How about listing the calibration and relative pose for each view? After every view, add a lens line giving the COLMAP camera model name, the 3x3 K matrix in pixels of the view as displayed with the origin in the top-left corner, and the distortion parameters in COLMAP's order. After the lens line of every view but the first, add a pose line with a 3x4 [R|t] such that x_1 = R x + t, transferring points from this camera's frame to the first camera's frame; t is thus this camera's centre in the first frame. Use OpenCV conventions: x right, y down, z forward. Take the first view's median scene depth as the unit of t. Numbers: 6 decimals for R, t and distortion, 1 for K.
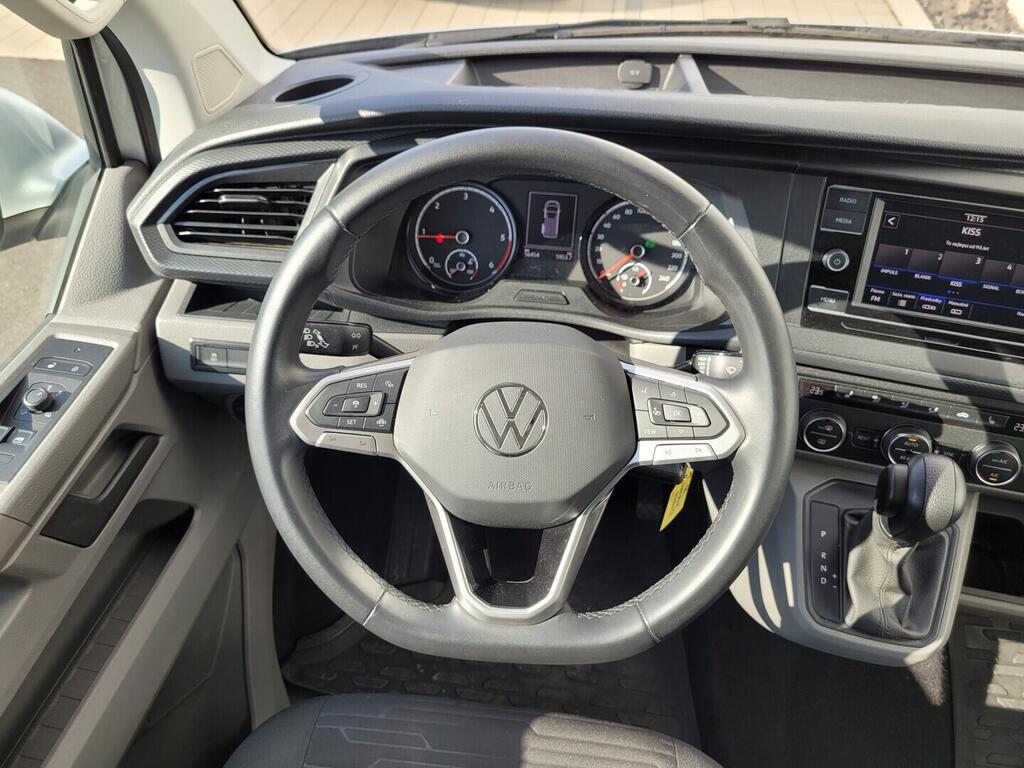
lens RADIAL K [[775.0, 0, 505.7], [0, 775.0, 371.7], [0, 0, 1]] dist [0.031549, -0.034119]
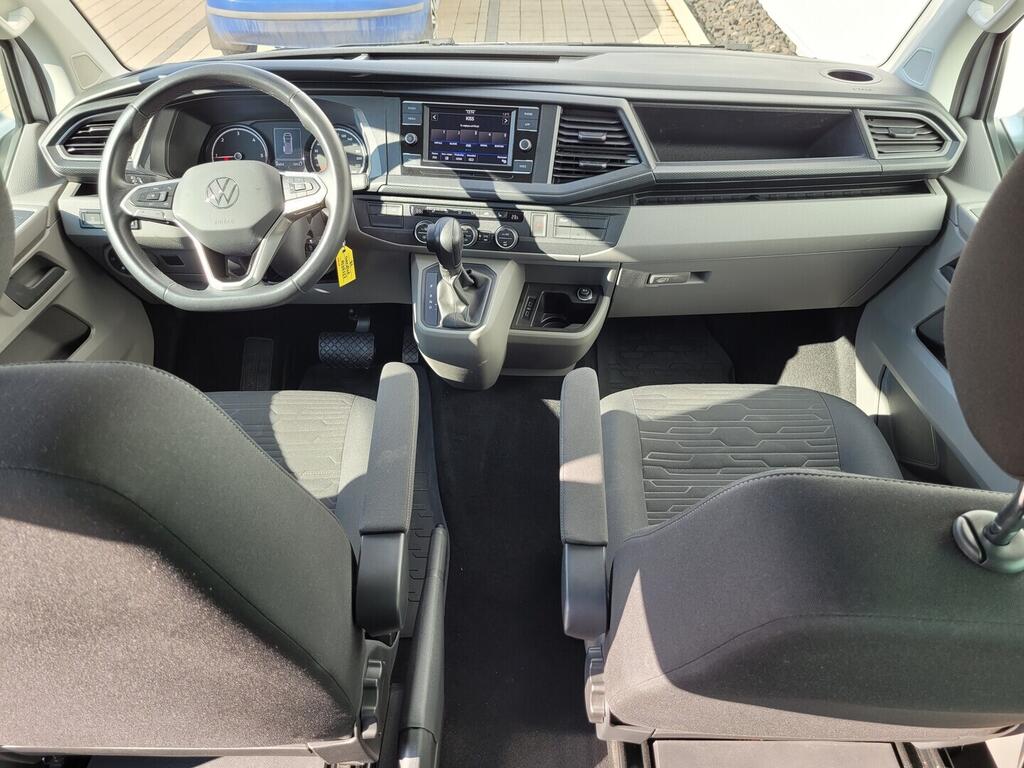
lens RADIAL K [[760.6, 0, 512.0], [0, 760.6, 384.0], [0, 0, 1]] dist [0.052747, -0.051738]
pose [[0.992691, -0.085626, 0.085049, 0.432131], [0.091303, 0.993682, -0.065261, 0.599127], [-0.078924, 0.072549, 0.994237, -0.878947]]
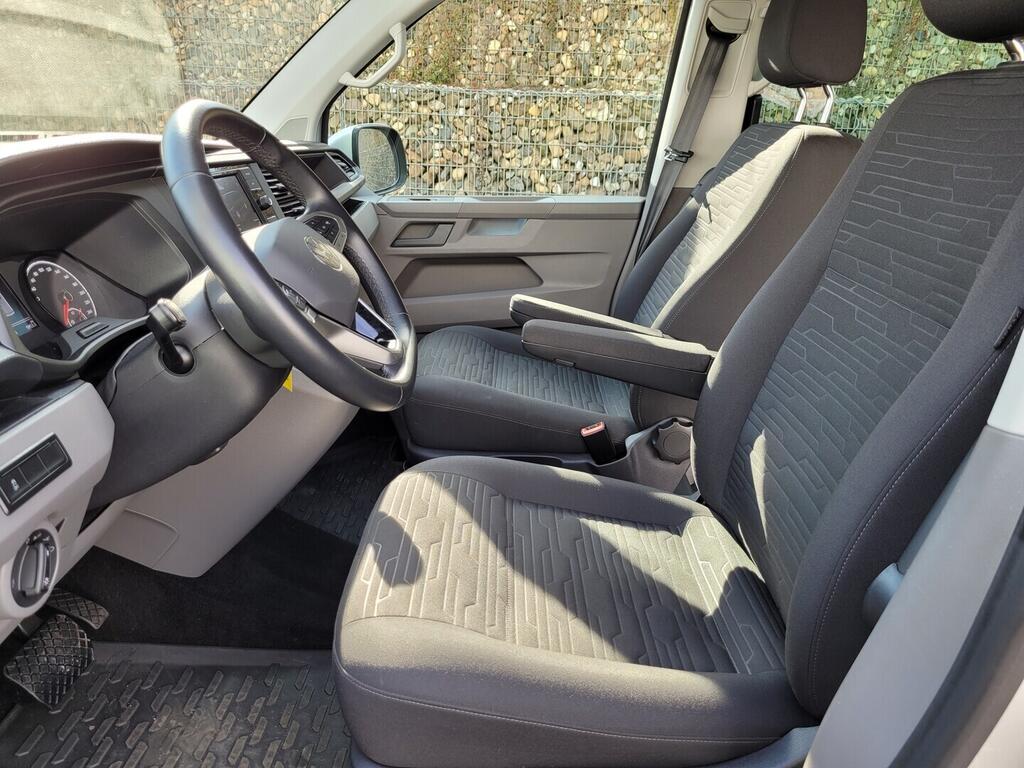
lens RADIAL K [[775.0, 0, 505.7], [0, 775.0, 371.7], [0, 0, 1]] dist [0.031549, -0.034119]
pose [[-0.097163, -0.345112, 0.933519, -1.169578], [0.648500, 0.689560, 0.322420, -0.030345], [-0.754989, 0.636714, 0.156805, 0.431768]]
